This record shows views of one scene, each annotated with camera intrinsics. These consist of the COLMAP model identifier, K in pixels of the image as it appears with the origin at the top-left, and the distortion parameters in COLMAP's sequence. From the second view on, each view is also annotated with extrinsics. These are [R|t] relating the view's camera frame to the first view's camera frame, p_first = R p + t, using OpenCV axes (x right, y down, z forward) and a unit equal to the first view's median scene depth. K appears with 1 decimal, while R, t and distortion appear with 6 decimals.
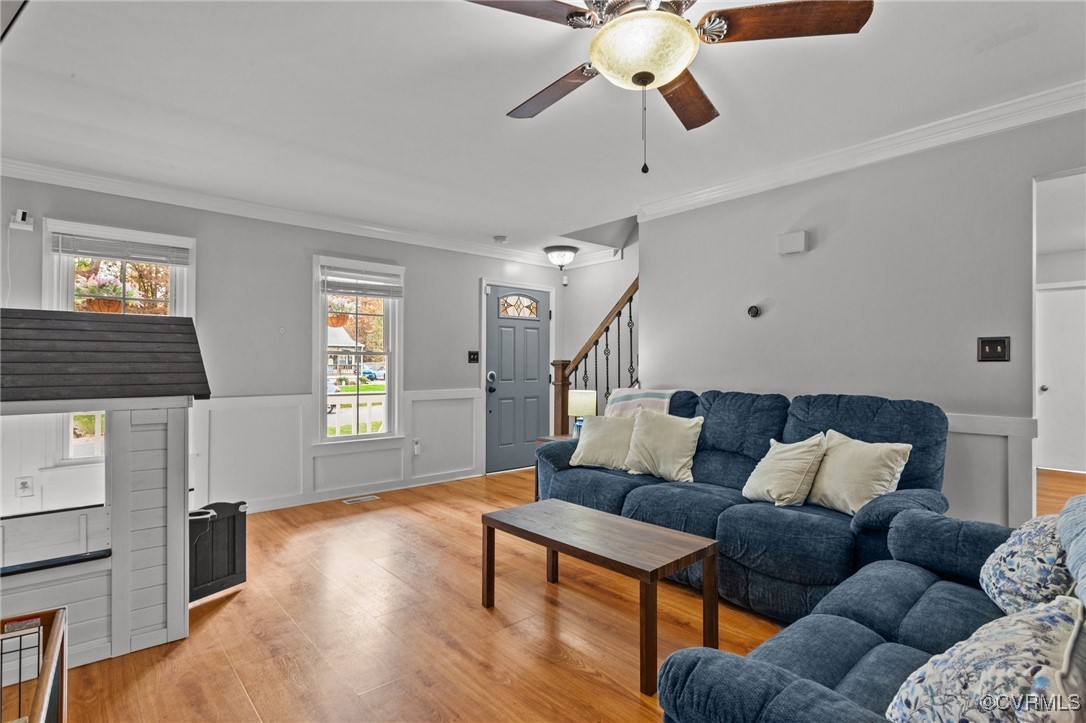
lens RADIAL K [[528.4, 0, 534.9], [0, 528.4, 367.1], [0, 0, 1]] dist [-0.004898, 0.002524]
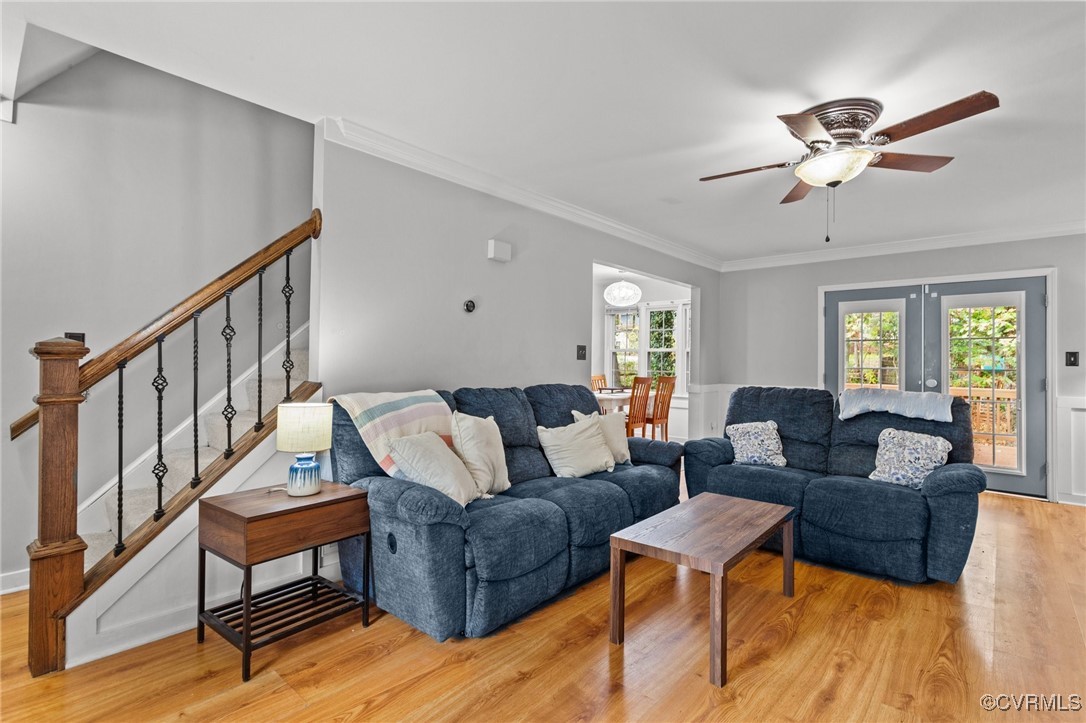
lens RADIAL K [[523.4, 0, 555.7], [0, 523.4, 350.9], [0, 0, 1]] dist [0.002493, 0.002384]
pose [[-0.154151, 0.018096, 0.987882, -0.521133], [-0.011985, 0.999724, -0.020183, -0.002442], [-0.987975, -0.014951, -0.153892, 0.879855]]
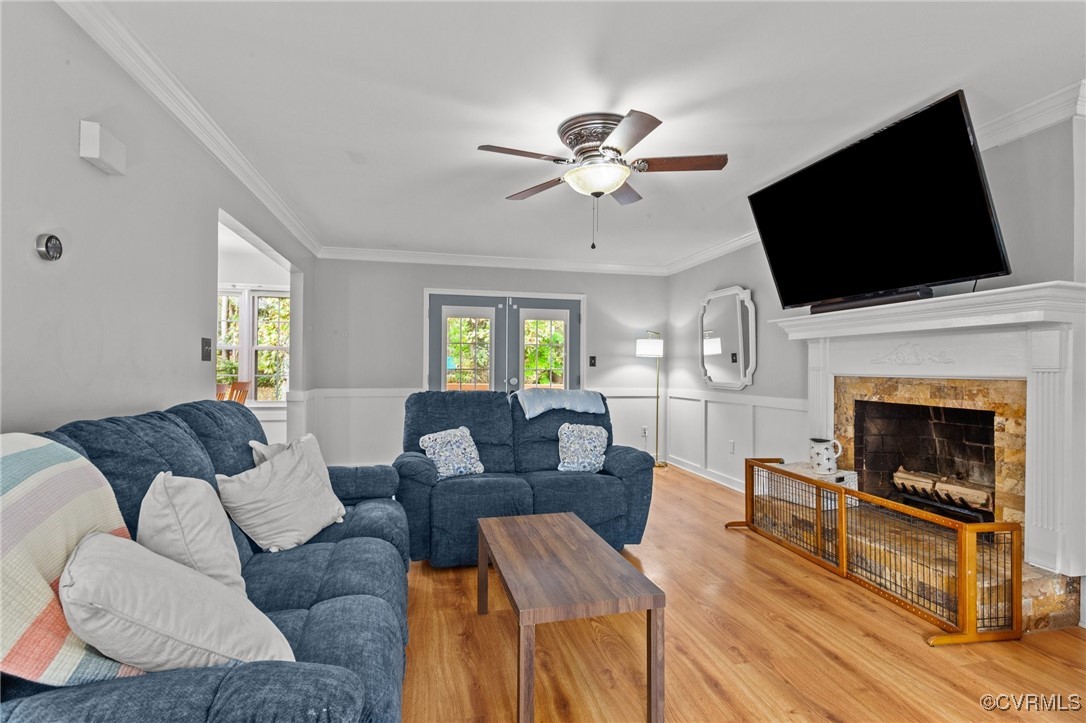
lens RADIAL K [[523.4, 0, 552.5], [0, 523.4, 362.8], [0, 0, 1]] dist [0.002493, 0.002384]
pose [[-0.892761, -0.006154, 0.450489, -0.173233], [-0.010929, 0.999908, -0.008000, -0.002970], [-0.450398, -0.012065, -0.892746, 1.079907]]
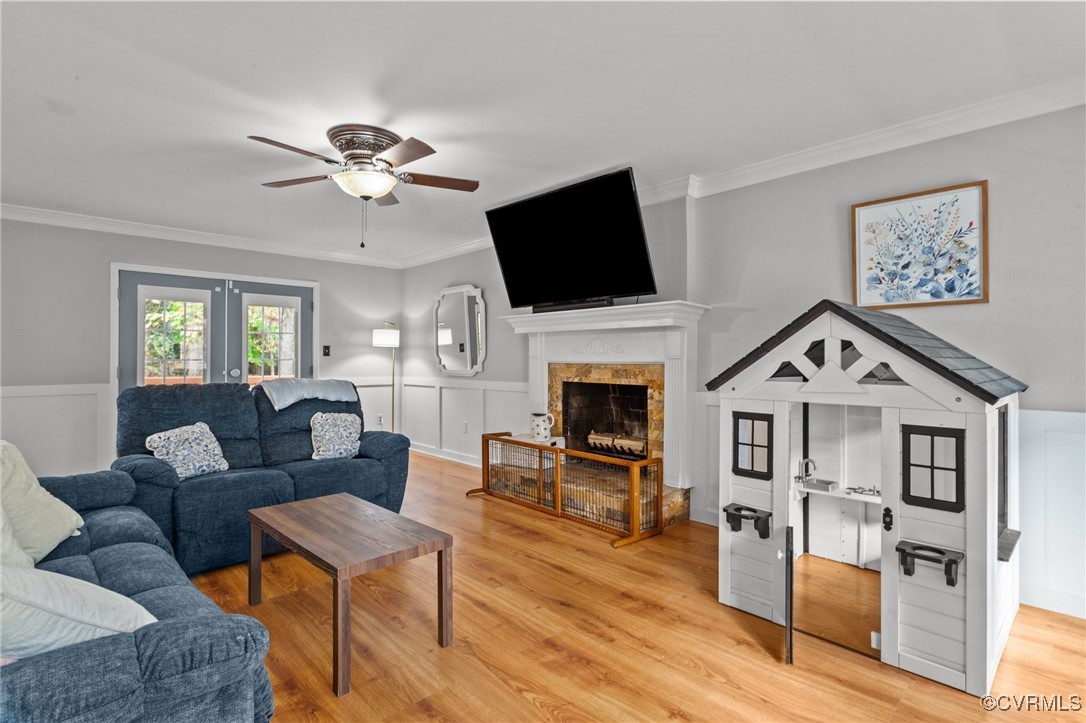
lens RADIAL K [[528.4, 0, 545.2], [0, 528.4, 351.1], [0, 0, 1]] dist [-0.004898, 0.002524]
pose [[-0.998524, -0.005732, -0.054000, -0.128497], [-0.005006, 0.999895, -0.013581, -0.002816], [0.054072, -0.013291, -0.998449, 1.208238]]
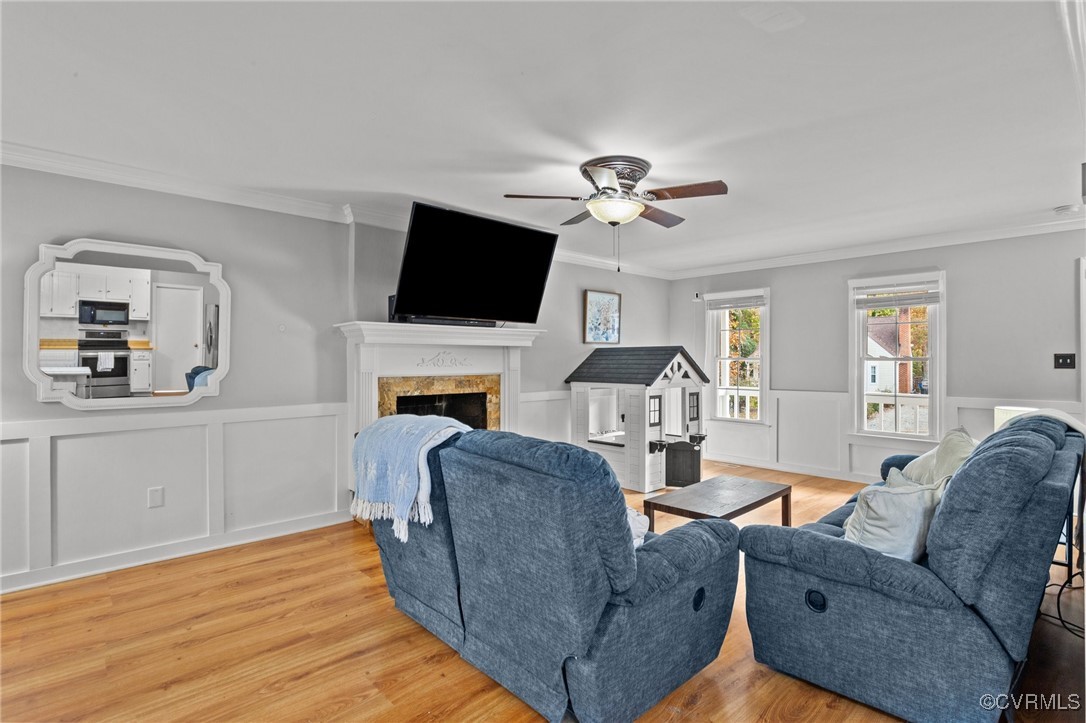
lens RADIAL K [[528.4, 0, 549.5], [0, 528.4, 356.6], [0, 0, 1]] dist [-0.004898, 0.002524]
pose [[0.035683, -0.005347, -0.999349, 0.900355], [-0.001155, 0.999985, -0.005391, -0.029500], [0.999363, 0.001347, 0.035676, 0.291568]]
